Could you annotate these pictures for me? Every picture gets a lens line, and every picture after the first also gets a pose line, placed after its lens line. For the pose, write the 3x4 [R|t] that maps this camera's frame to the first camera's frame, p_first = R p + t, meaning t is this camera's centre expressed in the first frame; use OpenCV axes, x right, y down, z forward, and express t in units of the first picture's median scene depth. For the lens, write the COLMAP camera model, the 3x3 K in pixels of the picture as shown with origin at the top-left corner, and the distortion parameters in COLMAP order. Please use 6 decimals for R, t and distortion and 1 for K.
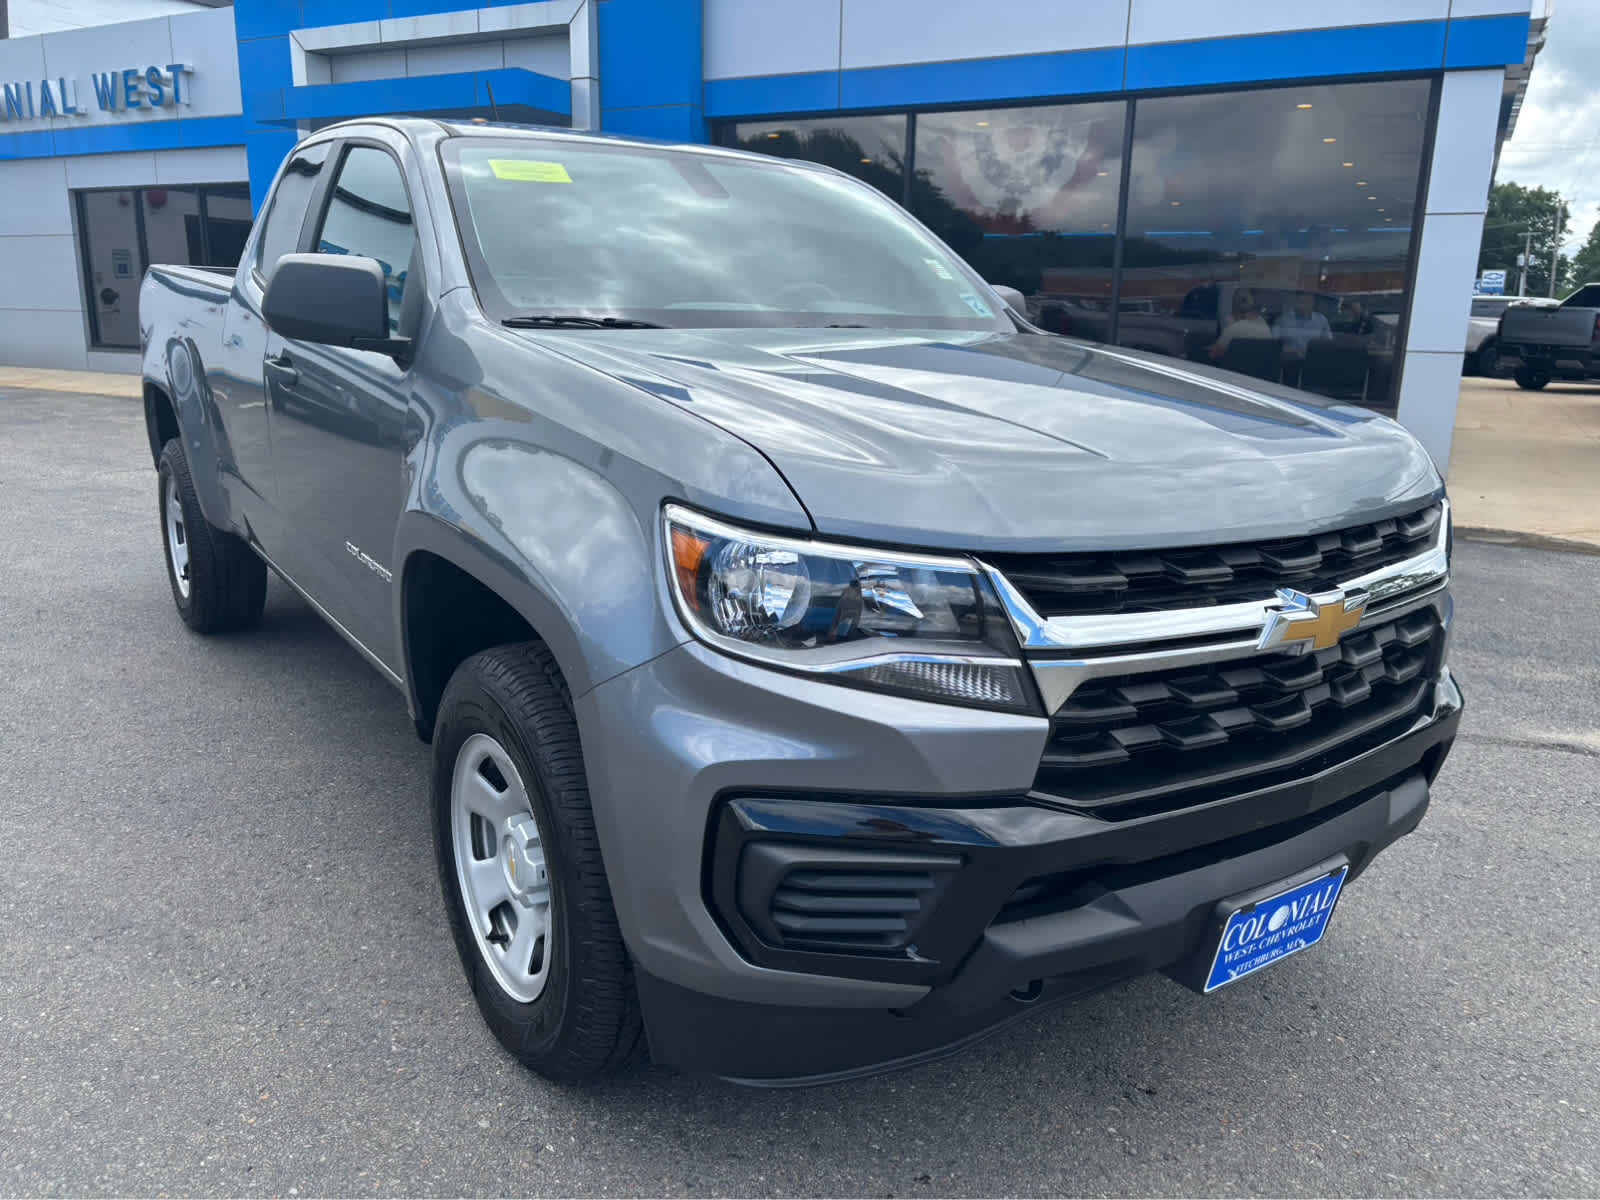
lens RADIAL K [[1184.9, 0, 809.6], [0, 1184.9, 598.8], [0, 0, 1]] dist [0.071272, -0.078449]
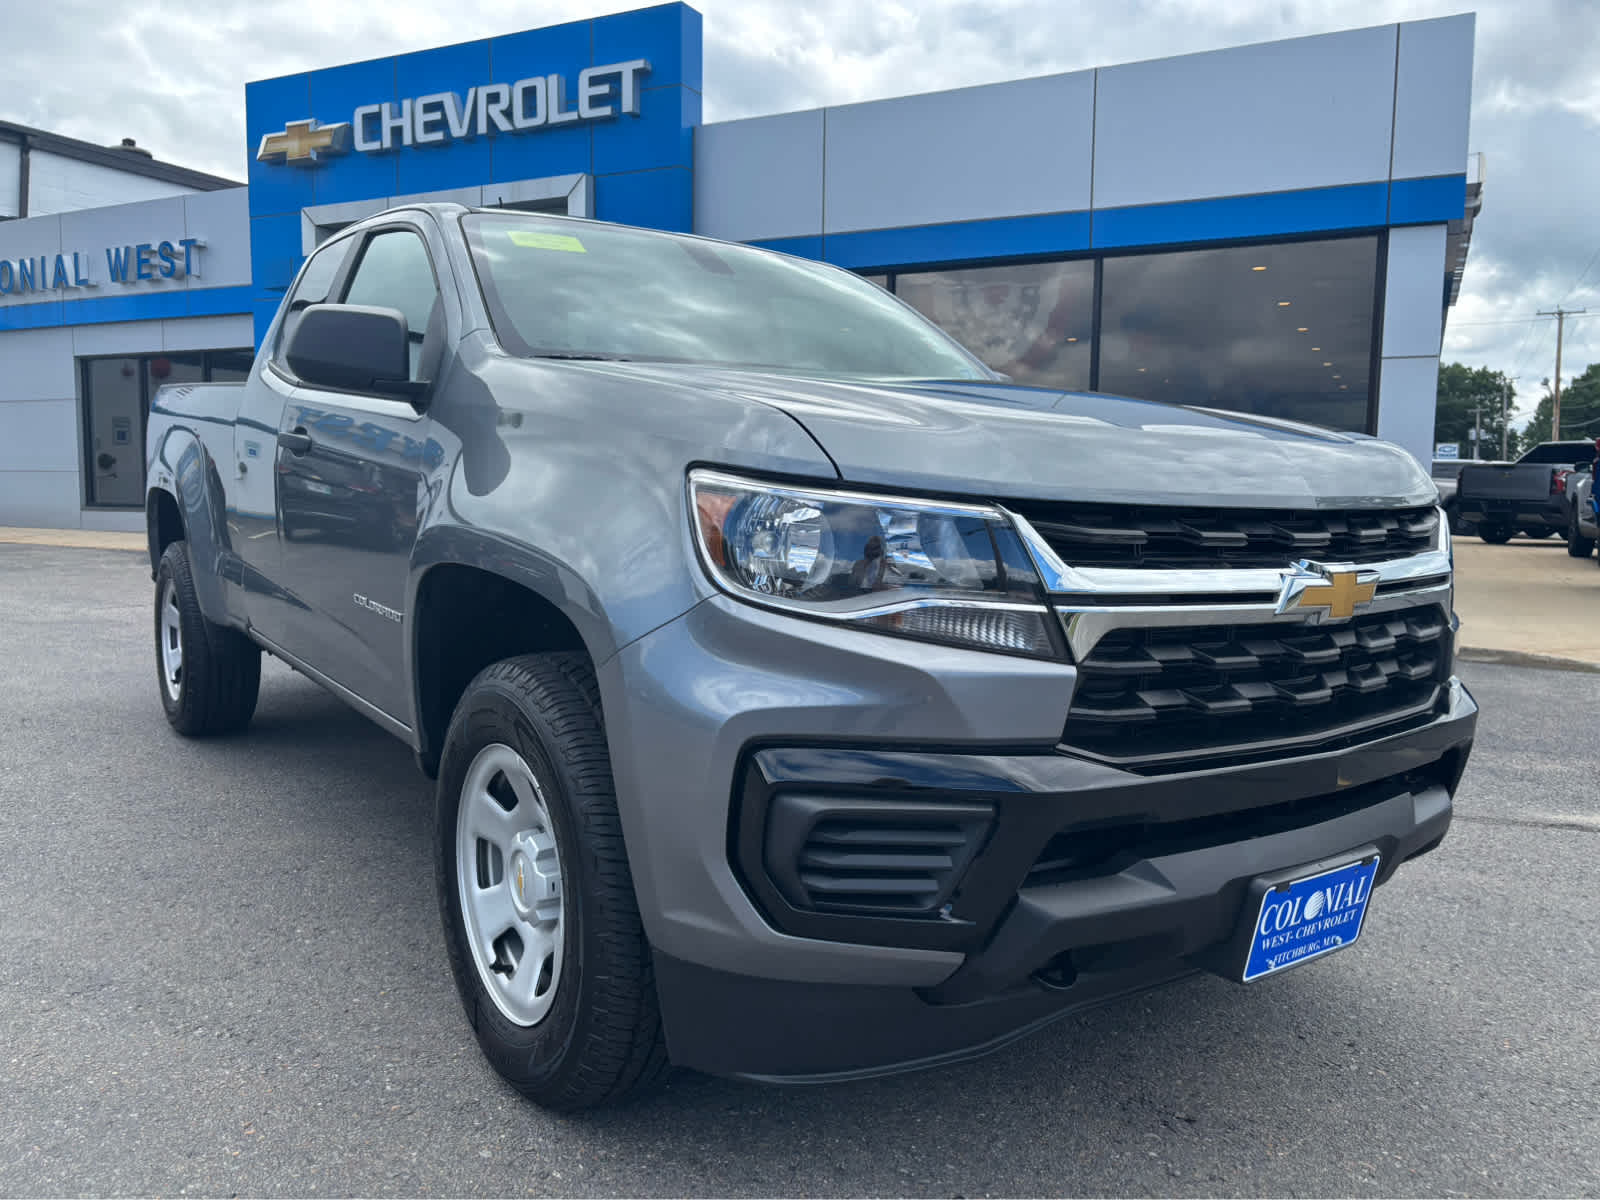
lens RADIAL K [[1184.9, 0, 809.6], [0, 1184.9, 598.8], [0, 0, 1]] dist [0.071272, -0.078449]
pose [[0.999830, -0.007672, 0.016749, -0.029550], [0.010060, 0.989004, -0.147544, 0.143593], [-0.015433, 0.147687, 0.988914, 0.005008]]
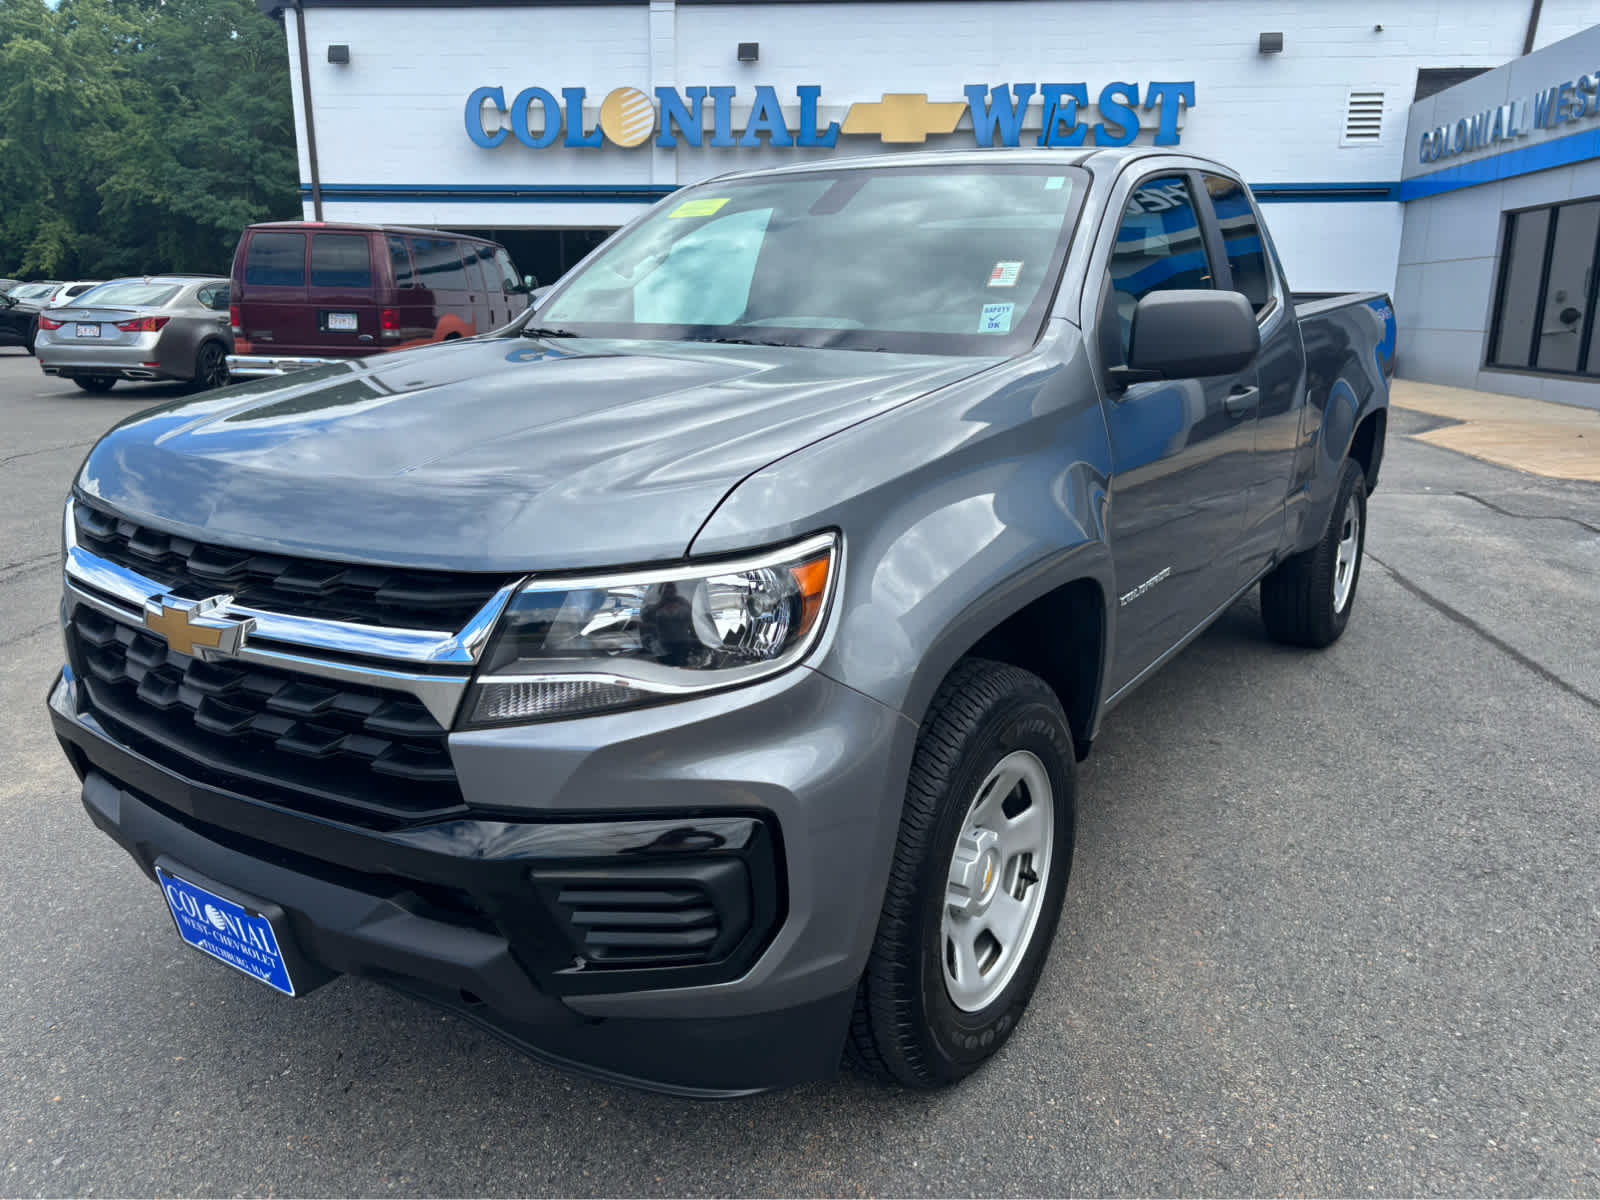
lens RADIAL K [[1184.9, 0, 806.1], [0, 1184.9, 598.0], [0, 0, 1]] dist [0.070877, -0.076218]
pose [[0.332745, 0.209950, -0.919349, 1.173289], [-0.225533, 0.964327, 0.138593, -0.201328], [0.915650, 0.161227, 0.368226, 0.838424]]
